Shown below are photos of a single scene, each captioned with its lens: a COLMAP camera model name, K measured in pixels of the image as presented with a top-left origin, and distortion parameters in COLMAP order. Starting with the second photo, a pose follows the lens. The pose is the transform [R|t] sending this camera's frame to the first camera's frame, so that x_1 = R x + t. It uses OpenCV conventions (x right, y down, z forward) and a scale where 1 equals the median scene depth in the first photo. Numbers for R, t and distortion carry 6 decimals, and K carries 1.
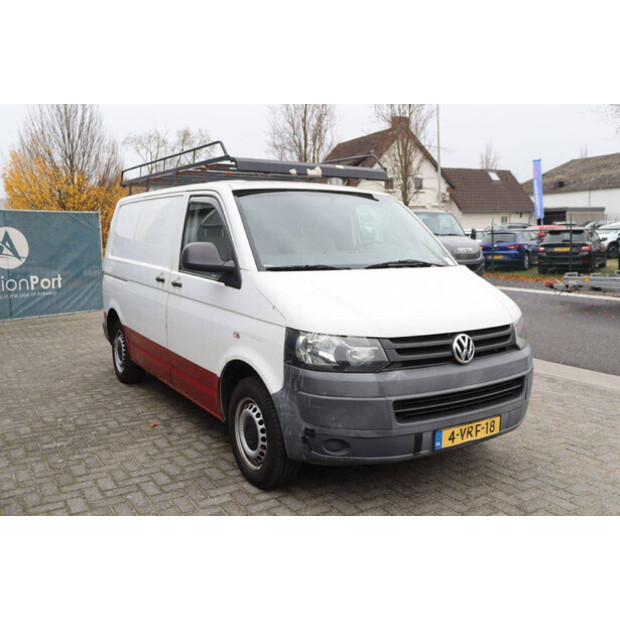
lens RADIAL K [[609.9, 0, 313.5], [0, 609.9, 307.2], [0, 0, 1]] dist [-0.090514, 0.000000]
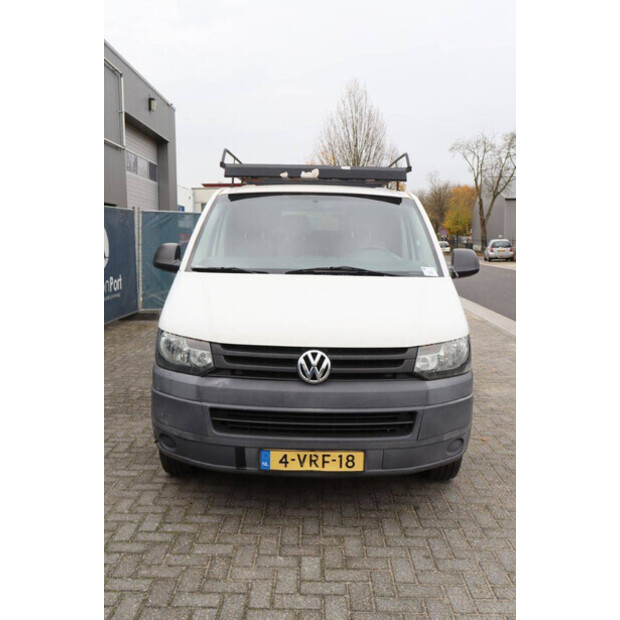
lens RADIAL K [[609.9, 0, 308.2], [0, 609.9, 313.7], [0, 0, 1]] dist [-0.090514, 0.000000]
pose [[0.841619, 0.082268, -0.533770, 0.712068], [-0.081380, 0.996363, 0.025251, -0.031237], [0.533906, 0.022186, 0.845253, 0.234560]]
